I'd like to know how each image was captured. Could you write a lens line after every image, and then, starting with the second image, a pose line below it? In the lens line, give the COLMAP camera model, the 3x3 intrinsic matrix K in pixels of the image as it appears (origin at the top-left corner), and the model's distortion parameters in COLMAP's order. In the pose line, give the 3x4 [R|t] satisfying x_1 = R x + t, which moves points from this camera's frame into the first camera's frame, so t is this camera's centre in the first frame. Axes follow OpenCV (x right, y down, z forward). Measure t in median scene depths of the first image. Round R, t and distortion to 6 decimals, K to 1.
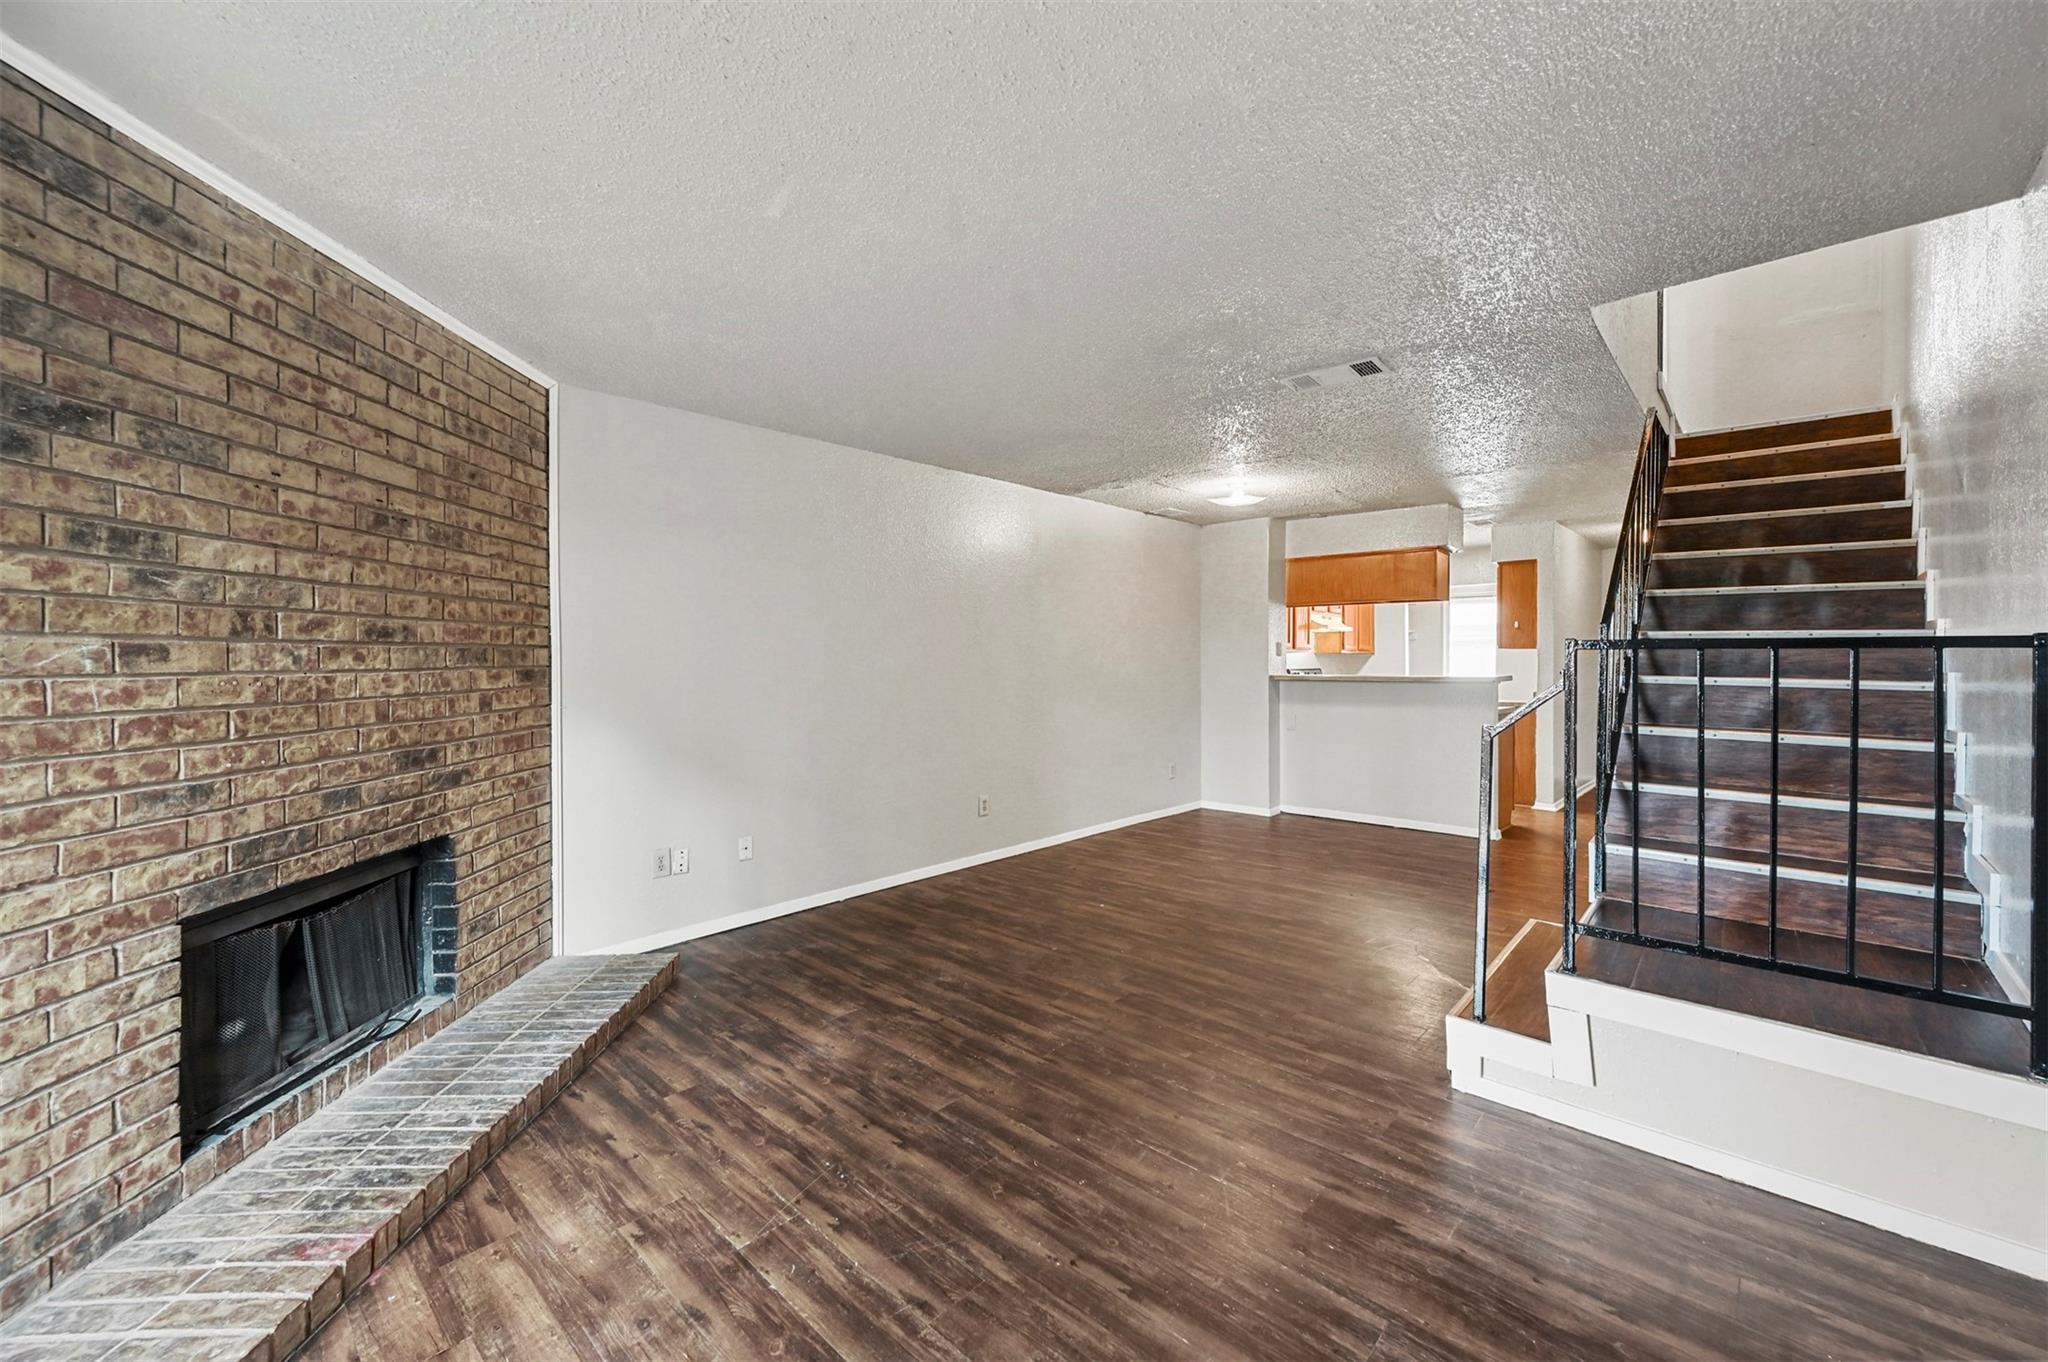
lens RADIAL K [[817.4, 0, 1028.5], [0, 817.4, 665.6], [0, 0, 1]] dist [0.000635, -0.000281]
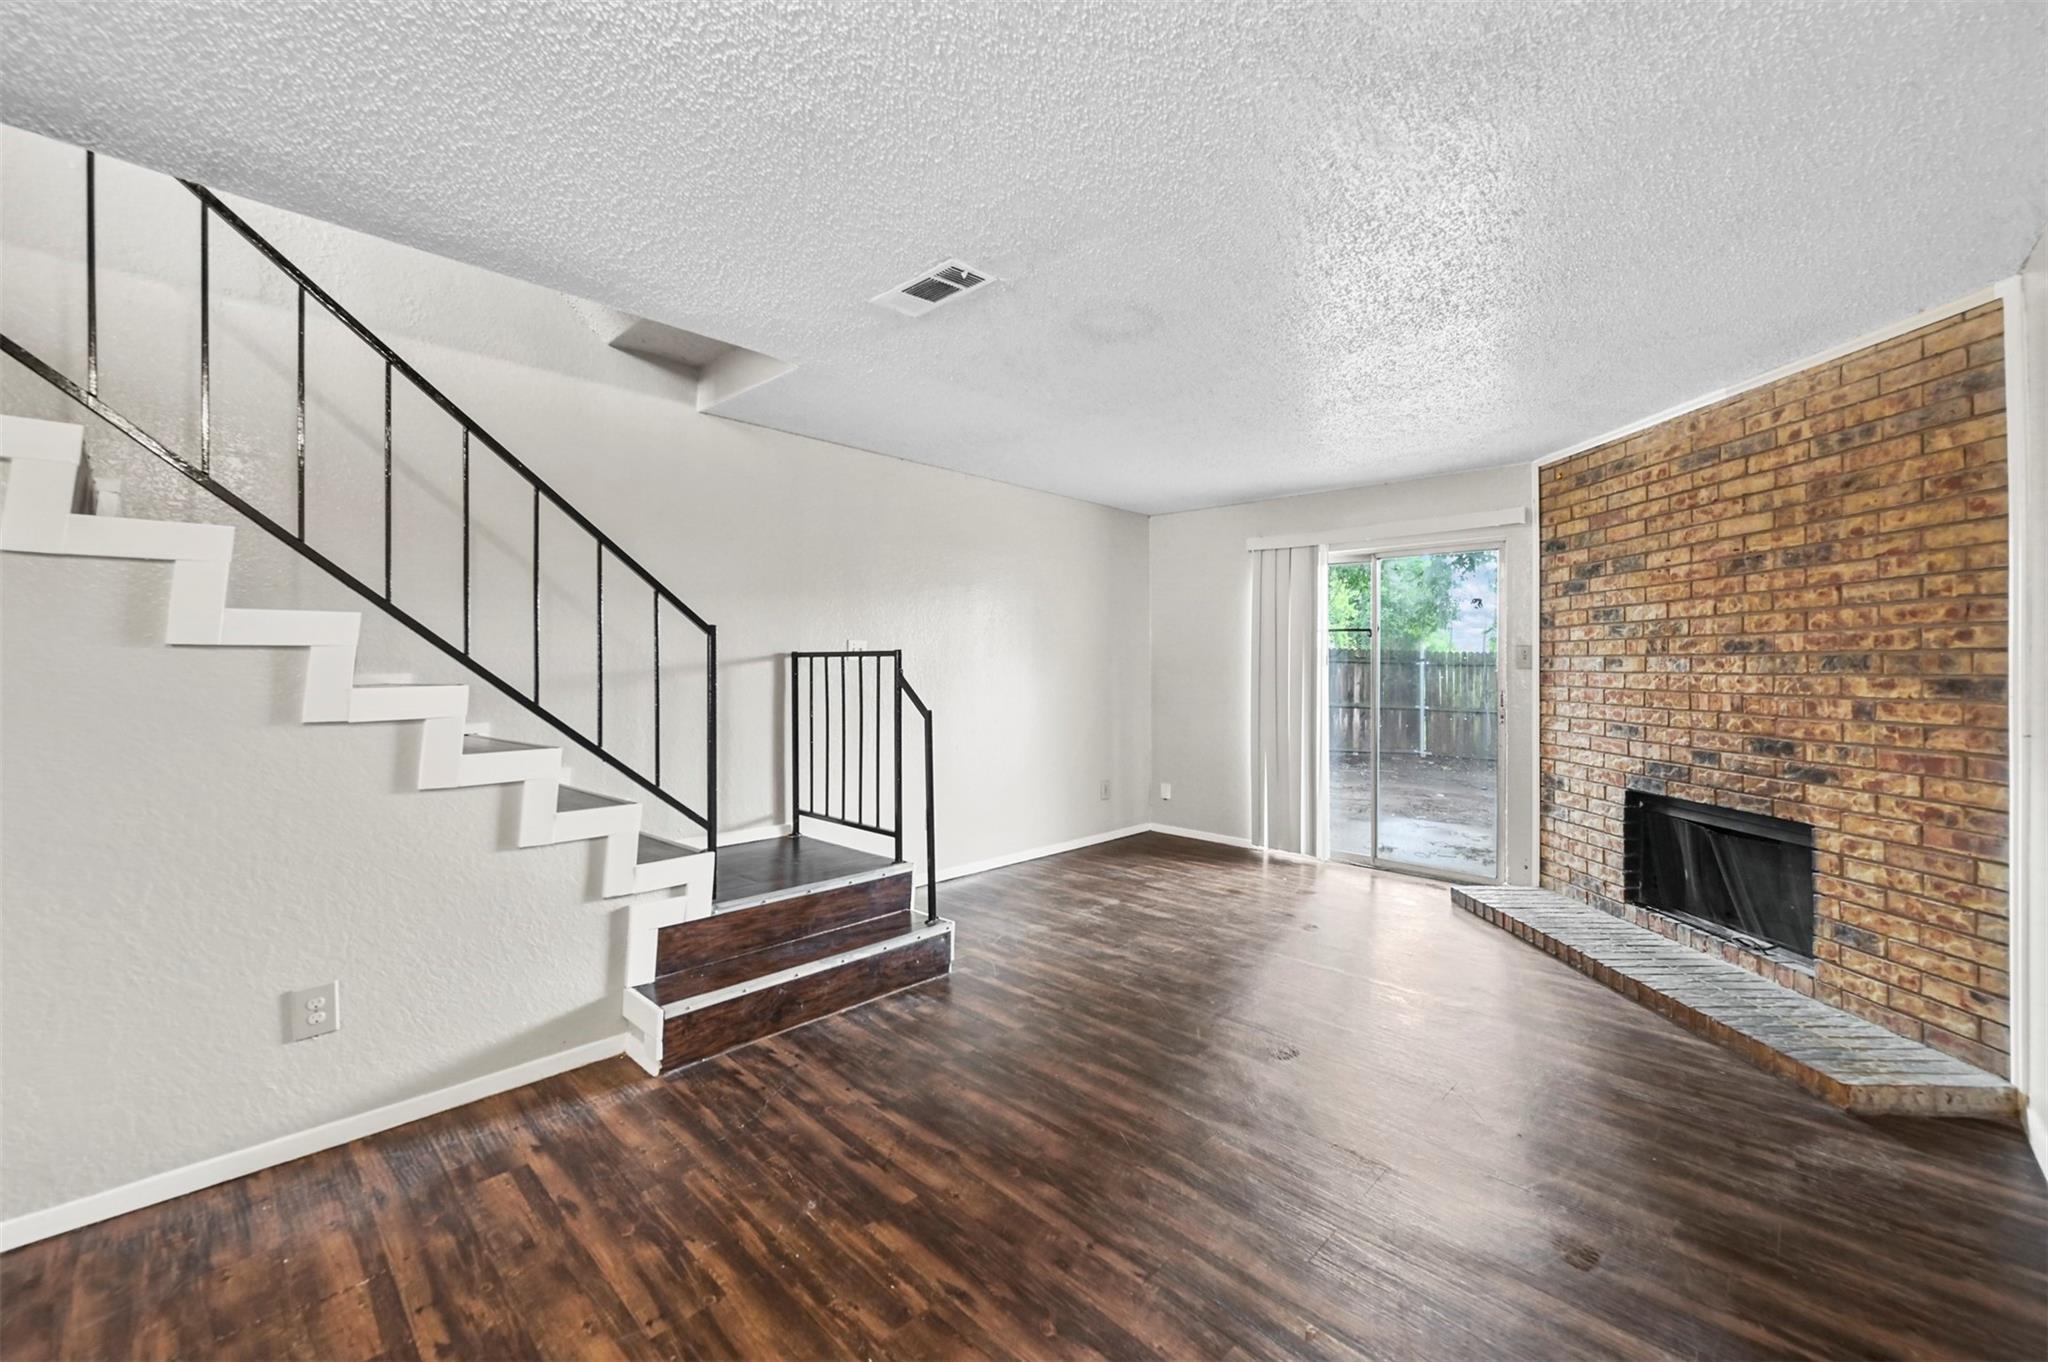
lens RADIAL K [[817.4, 0, 1030.7], [0, 817.4, 664.1], [0, 0, 1]] dist [0.000635, -0.000281]
pose [[-0.999936, -0.002125, 0.011072, 0.353391], [-0.002040, 0.999968, 0.007704, -0.017923], [-0.011088, 0.007681, -0.999909, 2.271058]]
